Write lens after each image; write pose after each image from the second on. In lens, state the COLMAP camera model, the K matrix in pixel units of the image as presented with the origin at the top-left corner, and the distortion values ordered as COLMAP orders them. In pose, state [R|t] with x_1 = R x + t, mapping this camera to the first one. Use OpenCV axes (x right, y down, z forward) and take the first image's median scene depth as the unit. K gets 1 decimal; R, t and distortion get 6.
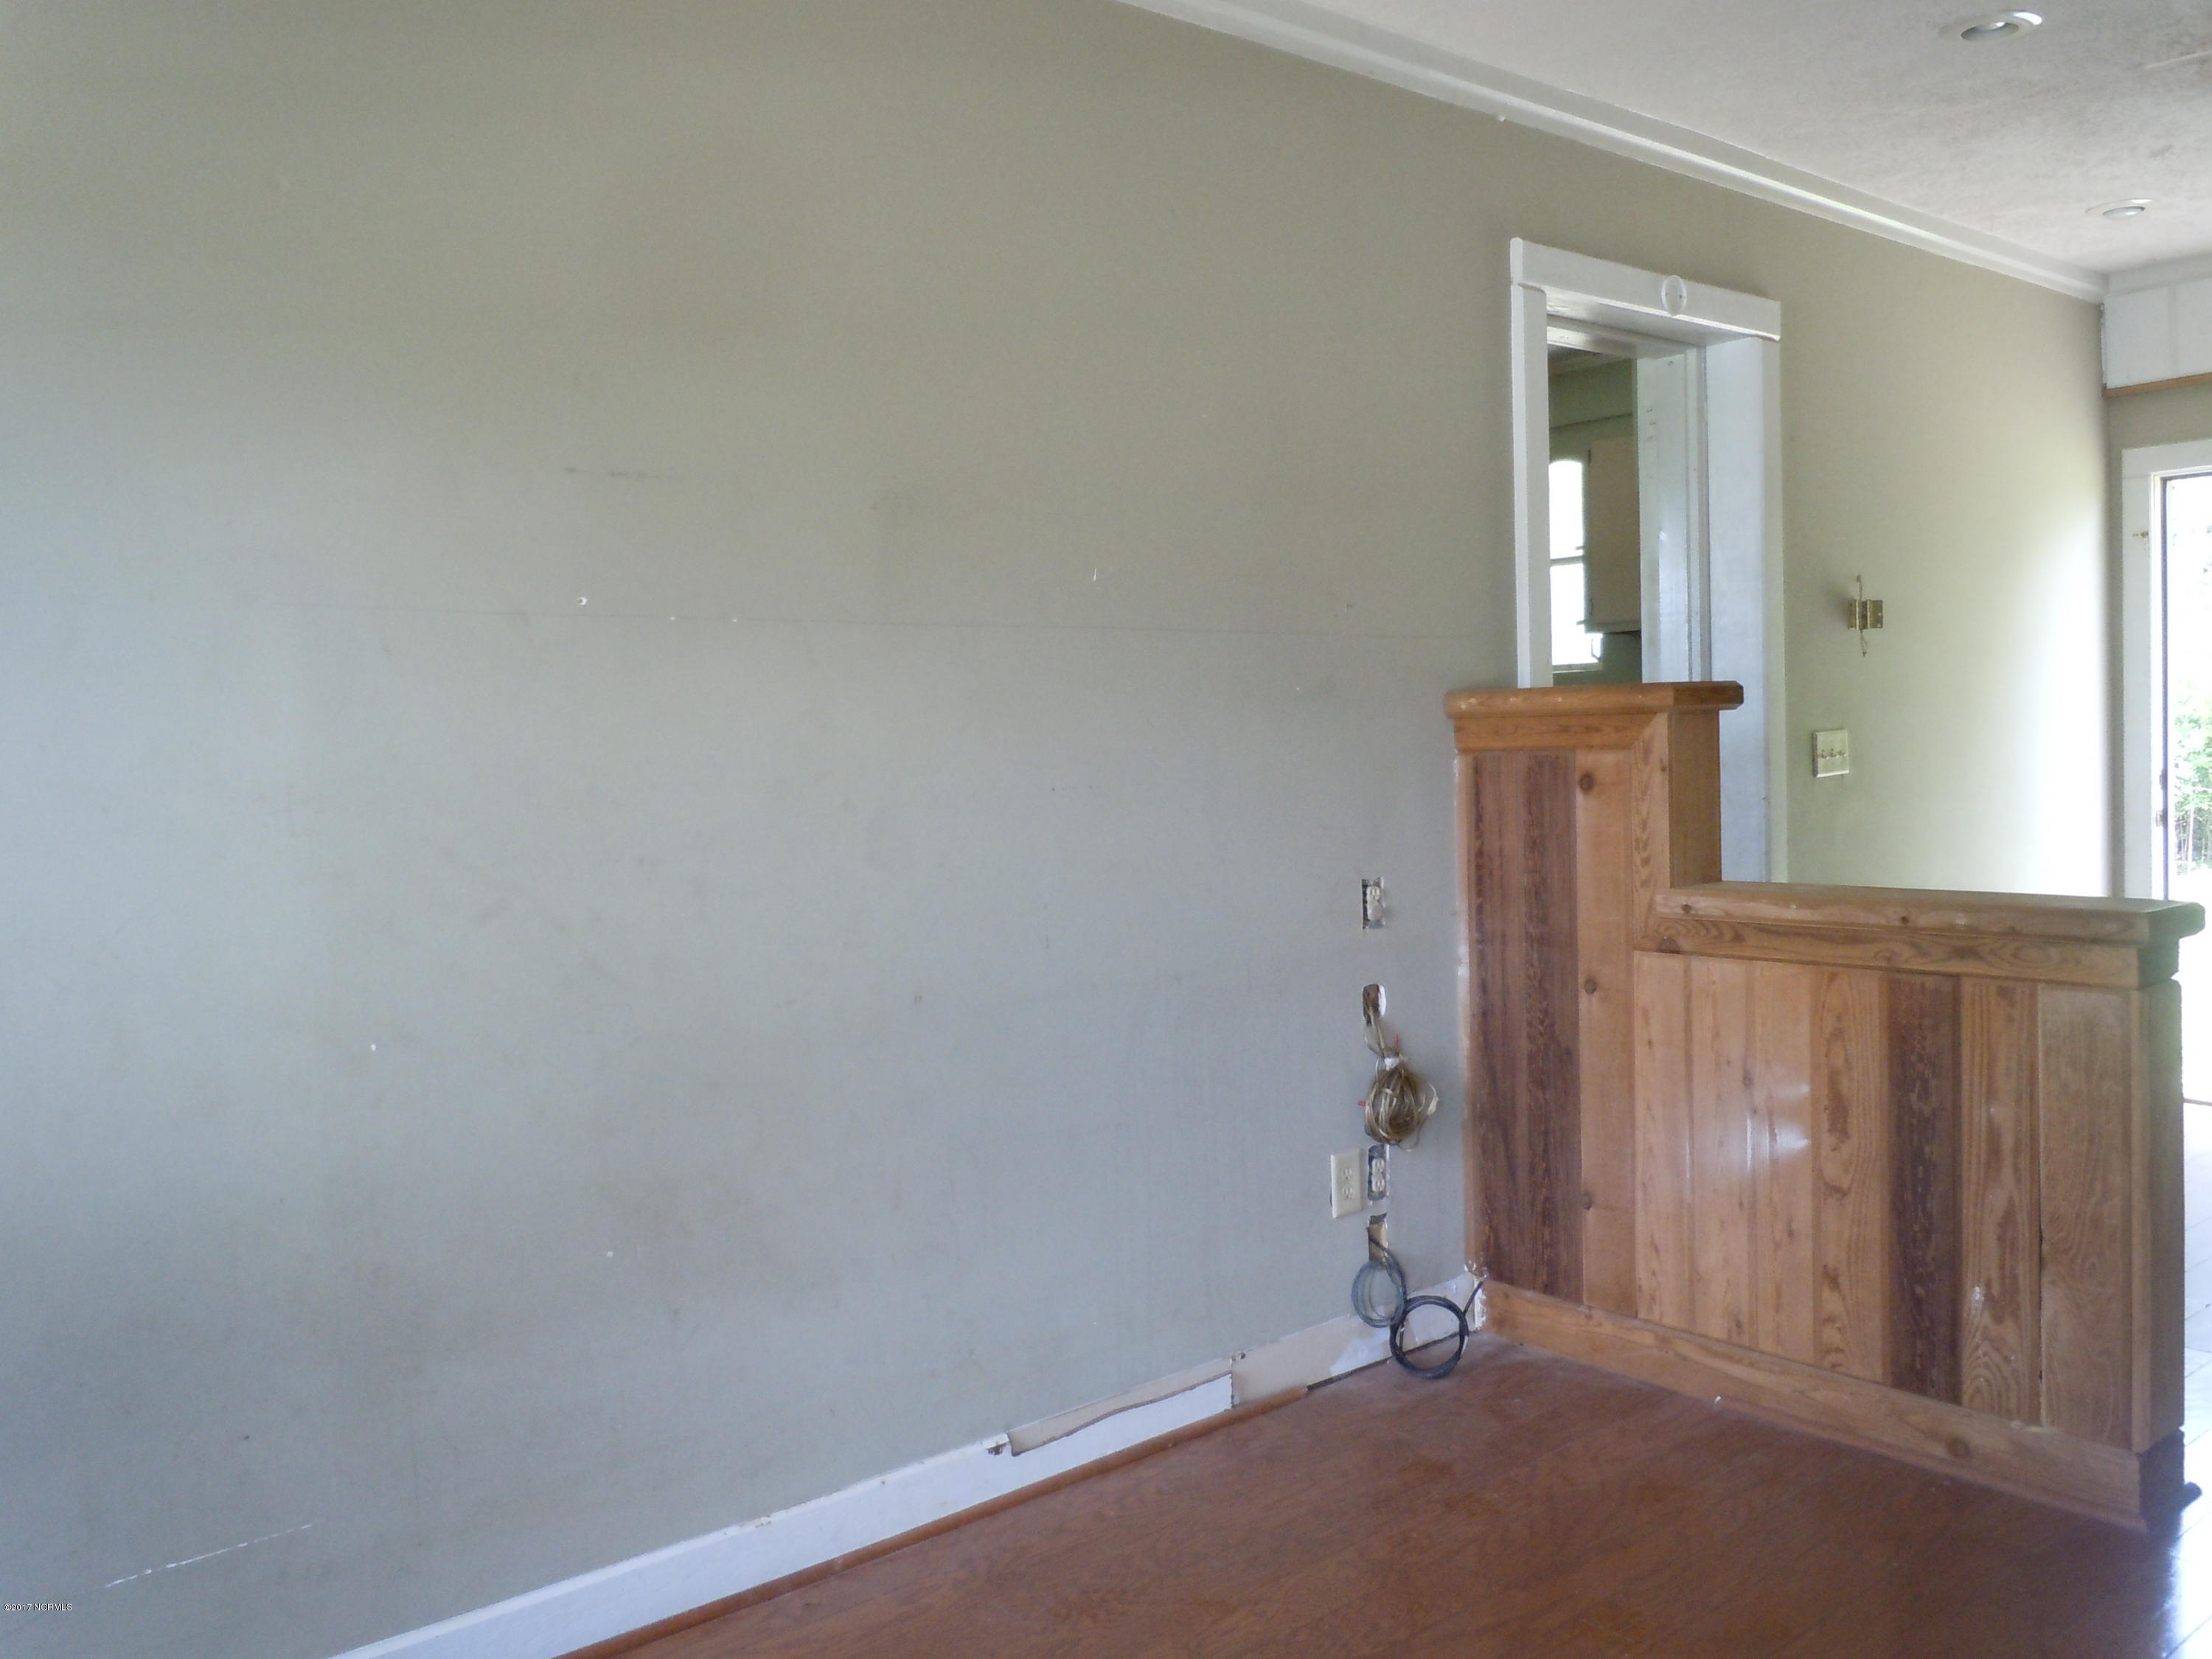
lens RADIAL K [[1774.0, 0, 1079.7], [0, 1774.0, 833.2], [0, 0, 1]] dist [0.010838, -0.044955]
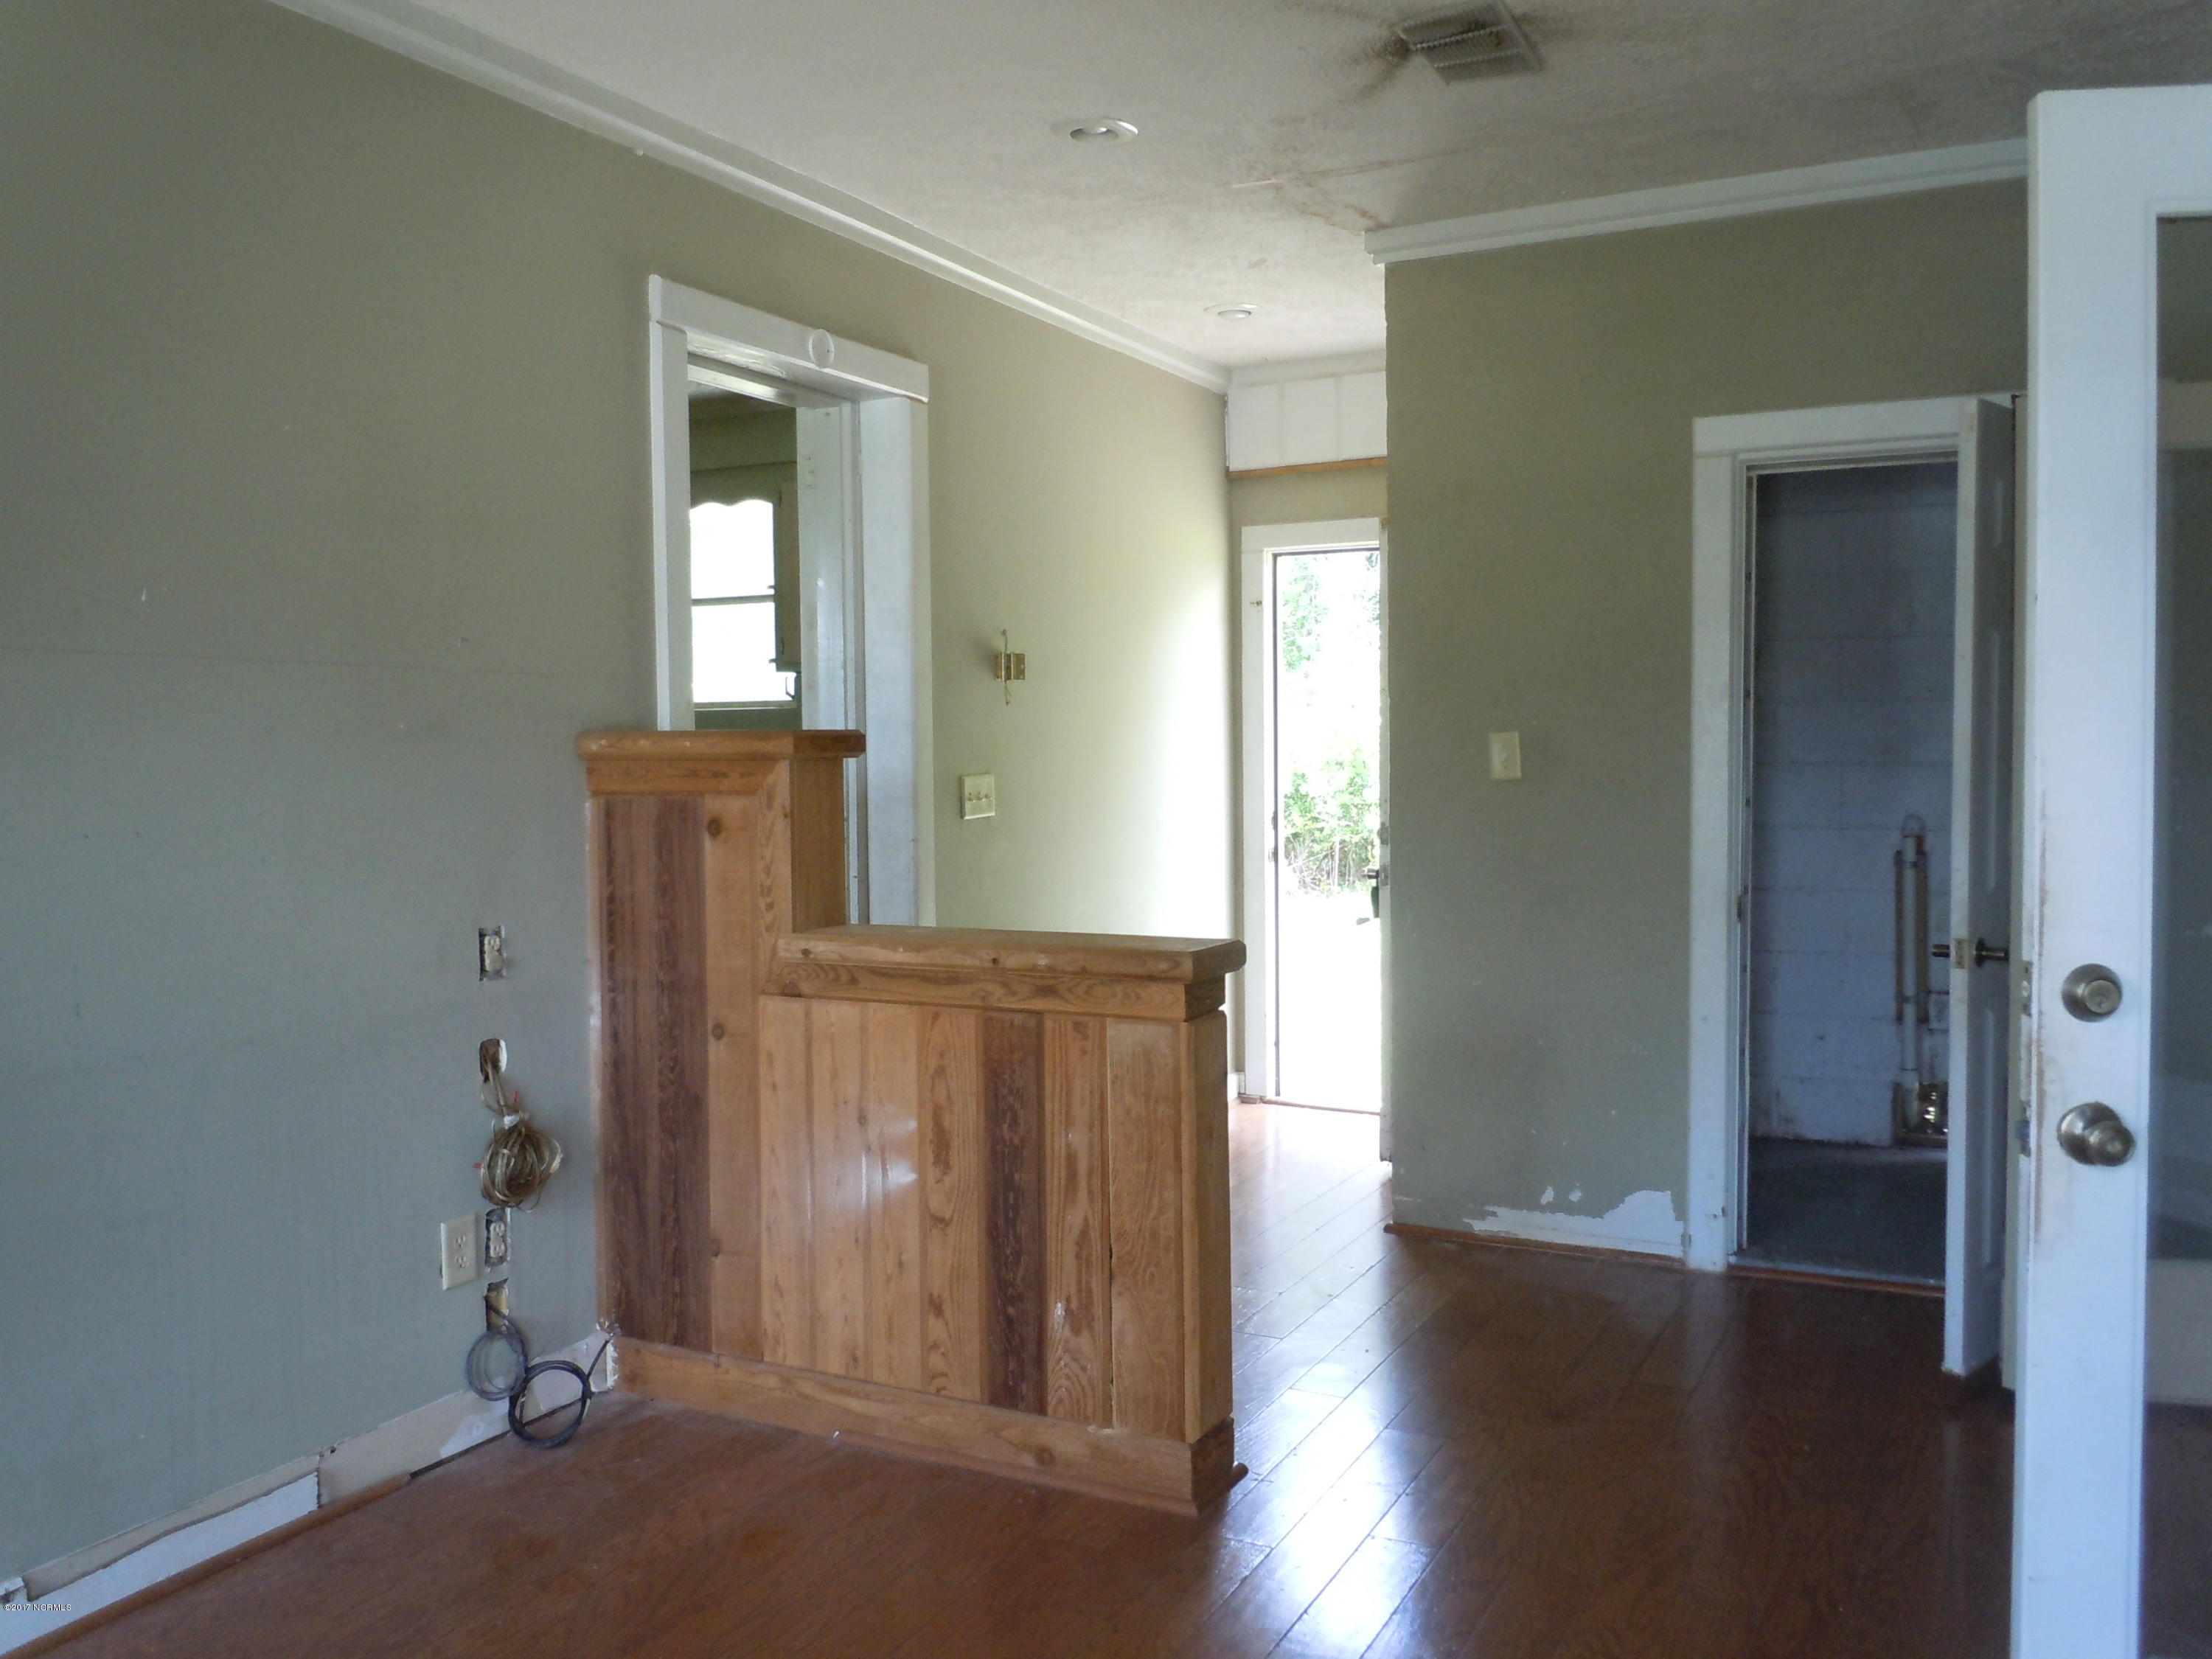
lens RADIAL K [[1774.0, 0, 1079.7], [0, 1774.0, 833.2], [0, 0, 1]] dist [0.010838, -0.044955]
pose [[0.925860, 0.002264, 0.377860, 0.100547], [0.002248, 0.999931, -0.011499, -0.013737], [-0.377860, 0.011496, 0.925791, -0.000667]]
